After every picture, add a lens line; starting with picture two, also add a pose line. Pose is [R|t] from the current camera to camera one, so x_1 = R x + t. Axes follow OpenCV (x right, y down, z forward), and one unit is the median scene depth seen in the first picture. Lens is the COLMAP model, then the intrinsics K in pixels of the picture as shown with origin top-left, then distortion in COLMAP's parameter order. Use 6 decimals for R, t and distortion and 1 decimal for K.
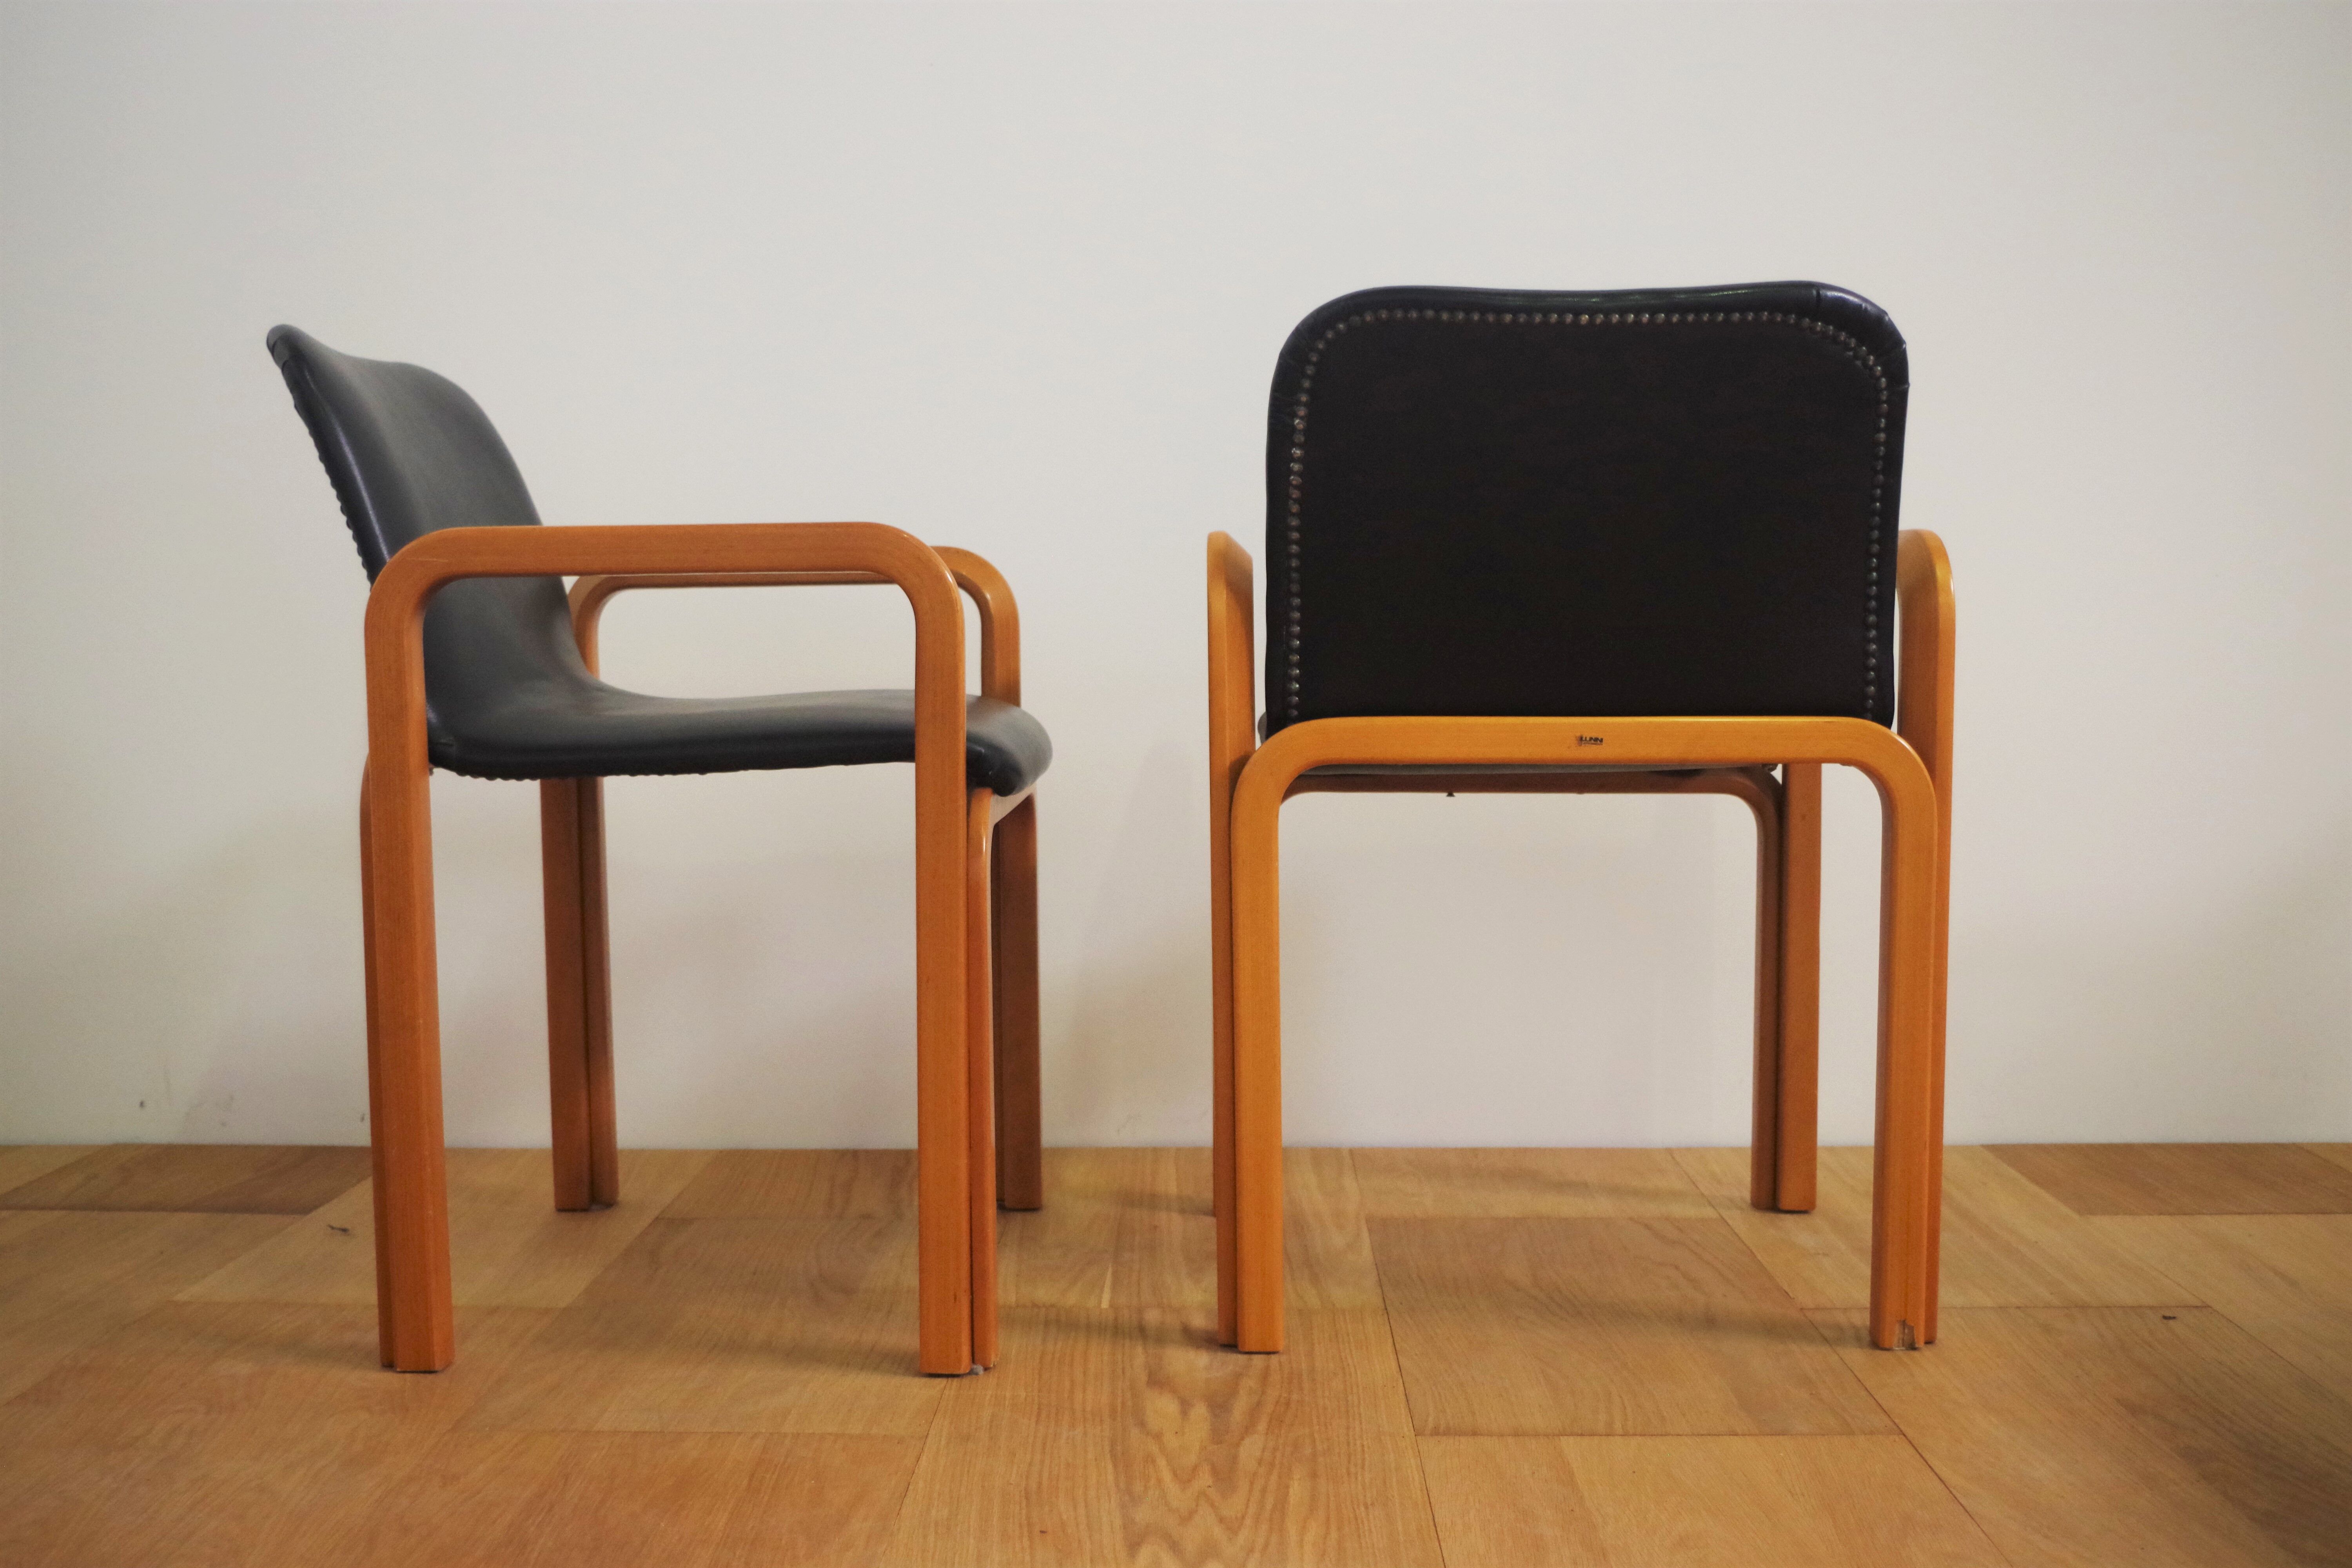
lens RADIAL K [[2505.8, 0, 1158.0], [0, 2505.8, 813.2], [0, 0, 1]] dist [-0.066463, 0.016494]
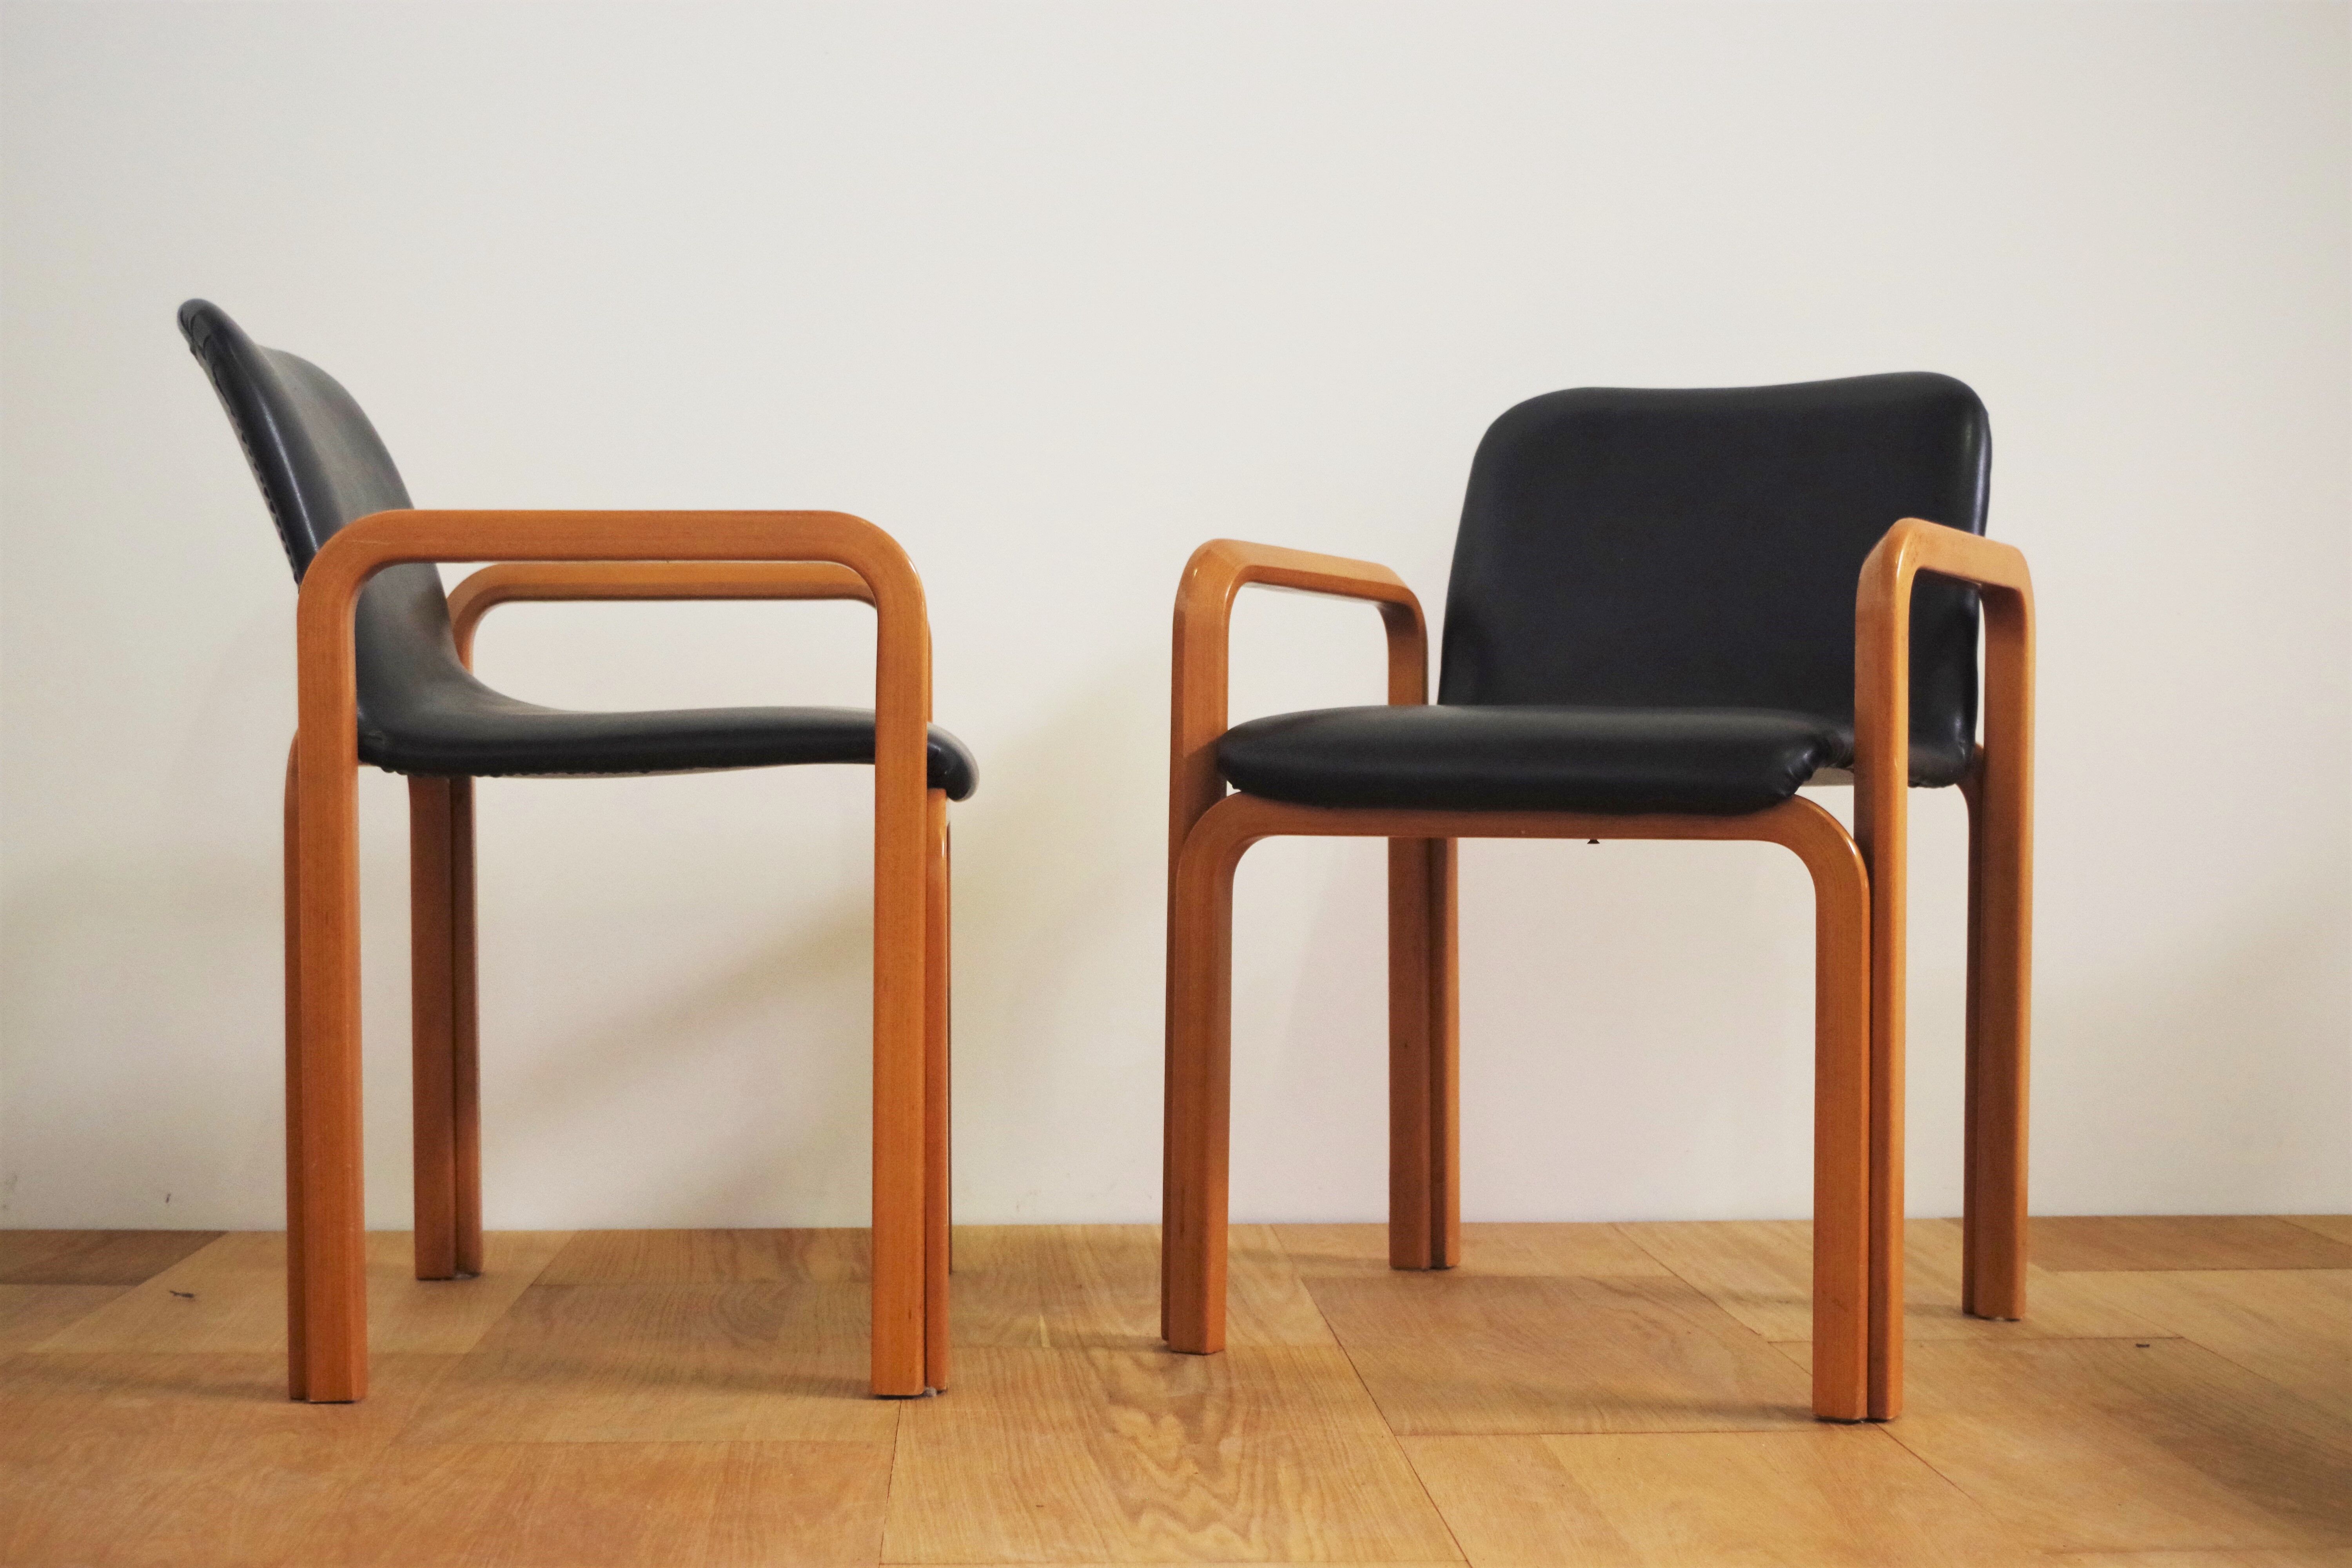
lens RADIAL K [[3108.2, 0, 1176.0], [0, 3108.2, 784.0], [0, 0, 1]] dist [-0.016074, -0.042104]
pose [[0.996153, 0.007308, 0.087323, -0.085066], [-0.001489, 0.997784, -0.066520, 0.069697], [-0.087615, 0.066134, 0.993957, -0.210726]]
